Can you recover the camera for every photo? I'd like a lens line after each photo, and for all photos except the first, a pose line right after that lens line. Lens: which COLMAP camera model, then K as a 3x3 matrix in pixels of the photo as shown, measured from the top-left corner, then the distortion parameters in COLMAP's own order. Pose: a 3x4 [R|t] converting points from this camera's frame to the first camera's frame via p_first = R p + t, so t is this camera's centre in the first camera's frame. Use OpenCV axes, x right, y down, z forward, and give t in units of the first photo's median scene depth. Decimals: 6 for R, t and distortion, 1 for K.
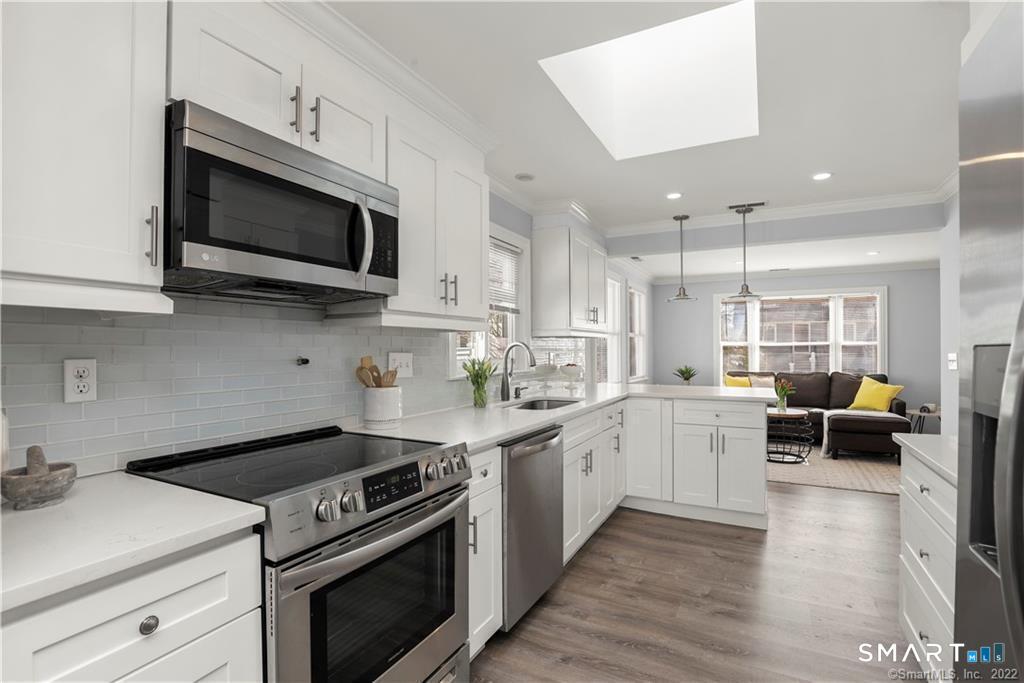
lens RADIAL K [[481.4, 0, 509.0], [0, 481.4, 345.5], [0, 0, 1]] dist [-0.025805, -0.000903]
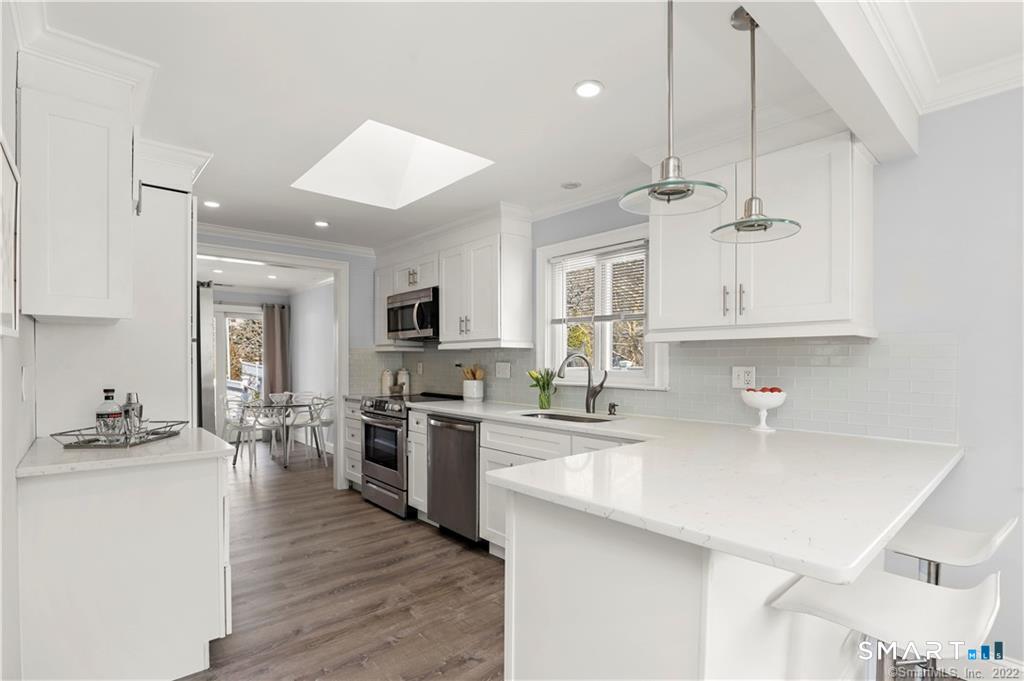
lens RADIAL K [[481.4, 0, 499.8], [0, 481.4, 370.7], [0, 0, 1]] dist [-0.025805, -0.000903]
pose [[-0.355648, 0.010235, -0.934564, 0.886460], [-0.012558, 0.999797, 0.015729, 0.013378], [0.934536, 0.017330, -0.355448, 1.067583]]
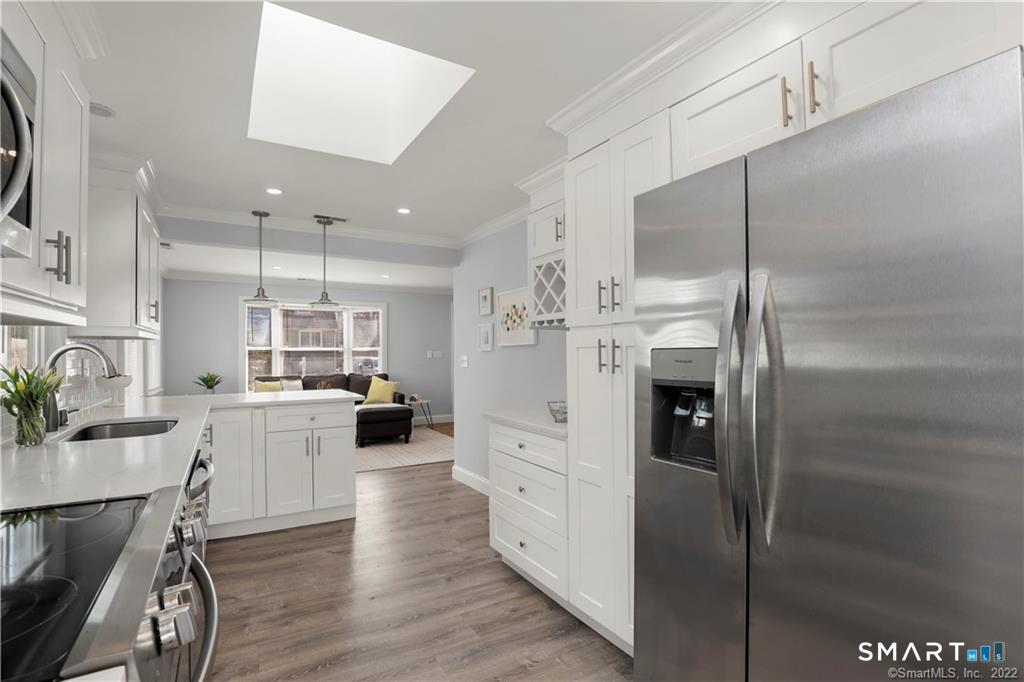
lens RADIAL K [[481.4, 0, 507.0], [0, 481.4, 347.2], [0, 0, 1]] dist [-0.025805, -0.000903]
pose [[0.517662, 0.007765, 0.855550, -0.216488], [-0.001568, 0.999966, -0.008128, 0.002075], [-0.855584, 0.002866, 0.517656, 0.117688]]
